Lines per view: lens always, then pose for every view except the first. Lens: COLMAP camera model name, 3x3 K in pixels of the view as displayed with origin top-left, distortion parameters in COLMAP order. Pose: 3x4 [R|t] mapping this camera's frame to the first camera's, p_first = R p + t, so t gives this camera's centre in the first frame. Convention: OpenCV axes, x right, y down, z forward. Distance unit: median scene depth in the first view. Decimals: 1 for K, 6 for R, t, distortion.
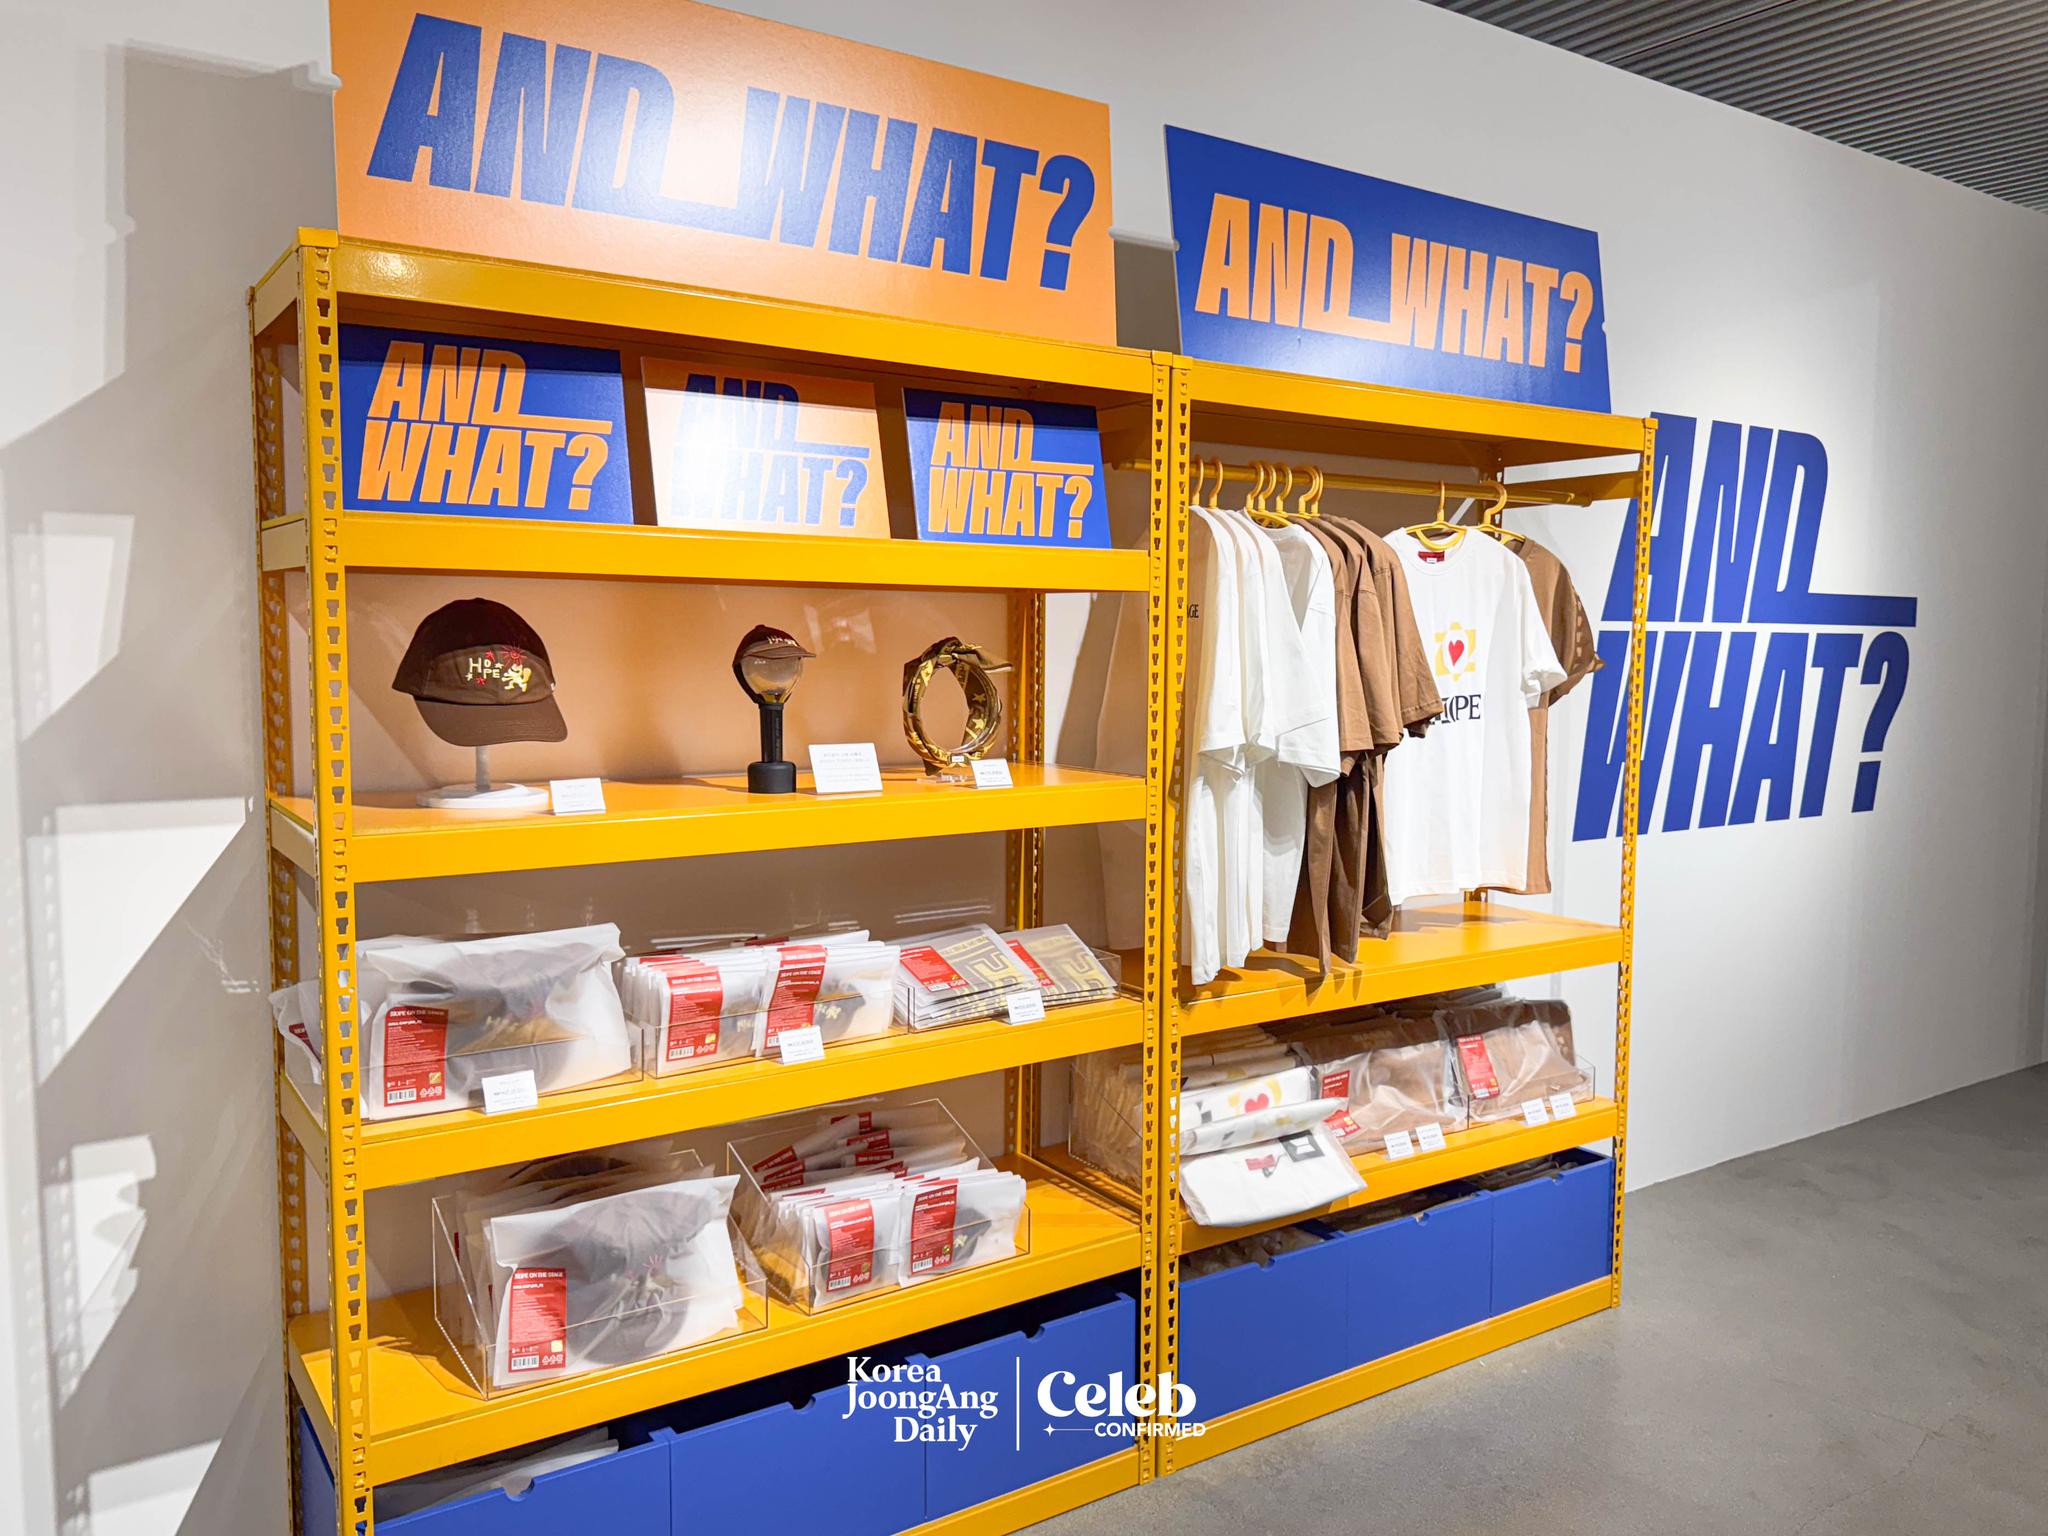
lens RADIAL K [[1527.8, 0, 1022.9], [0, 1527.8, 757.4], [0, 0, 1]] dist [0.069416, -0.080977]
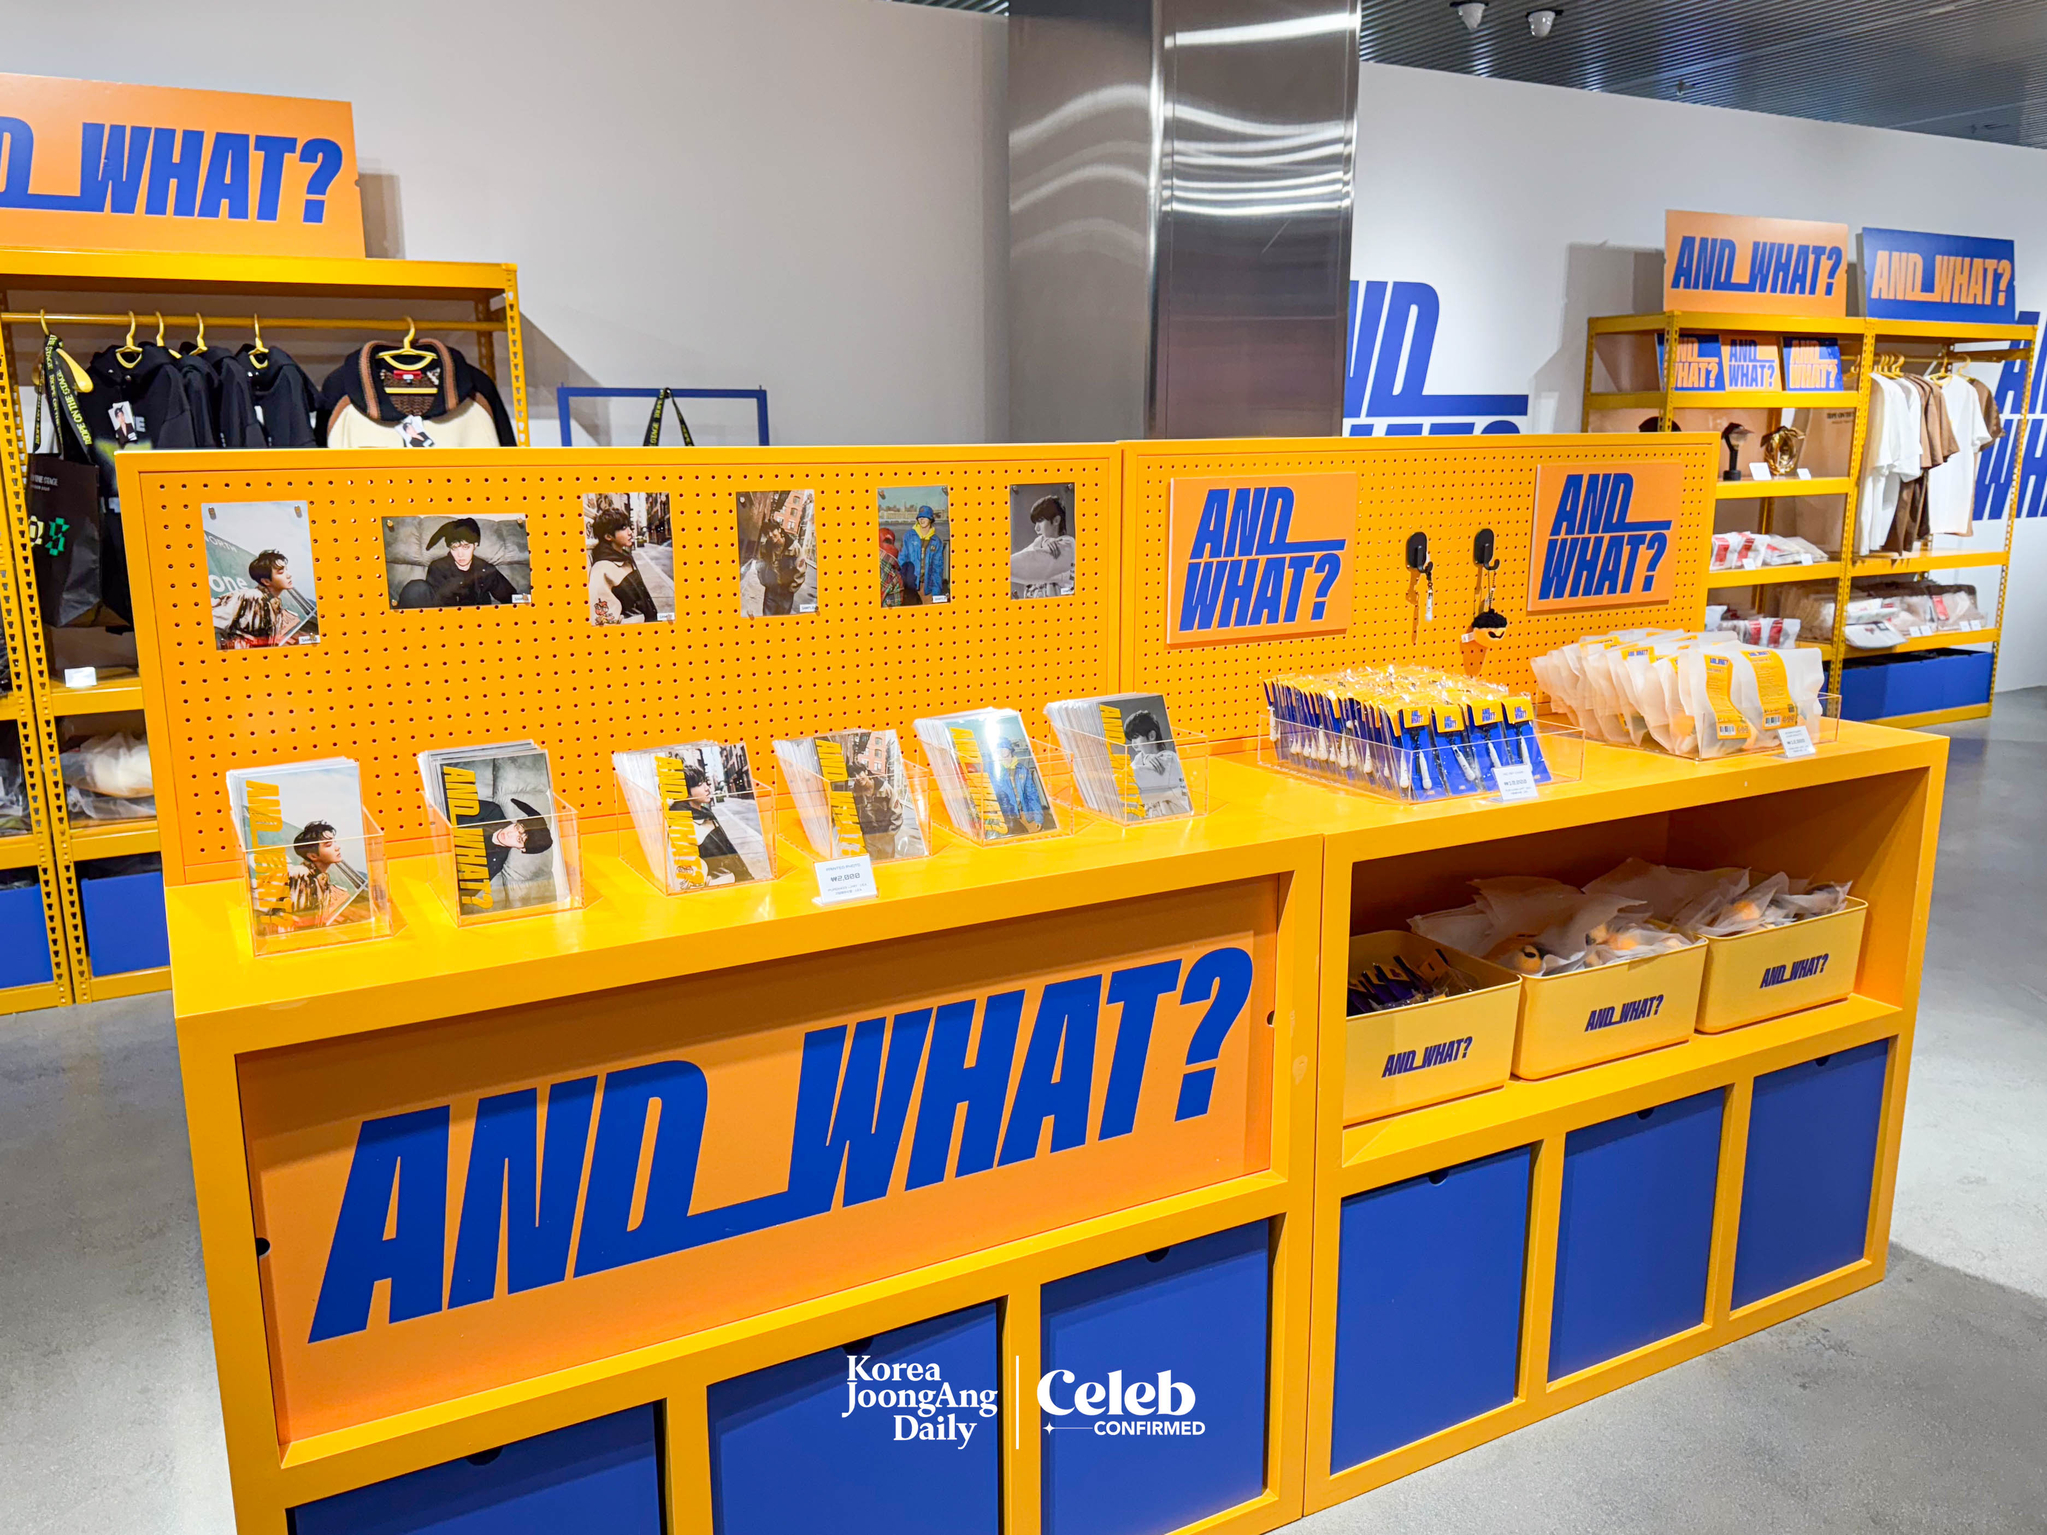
lens RADIAL K [[1527.1, 0, 1022.4], [0, 1527.1, 756.9], [0, 0, 1]] dist [0.069416, -0.080977]
pose [[0.996113, 0.002590, -0.088042, -1.071282], [0.008264, 0.992410, 0.122699, 0.147762], [0.087692, -0.122950, 0.988531, -1.793786]]
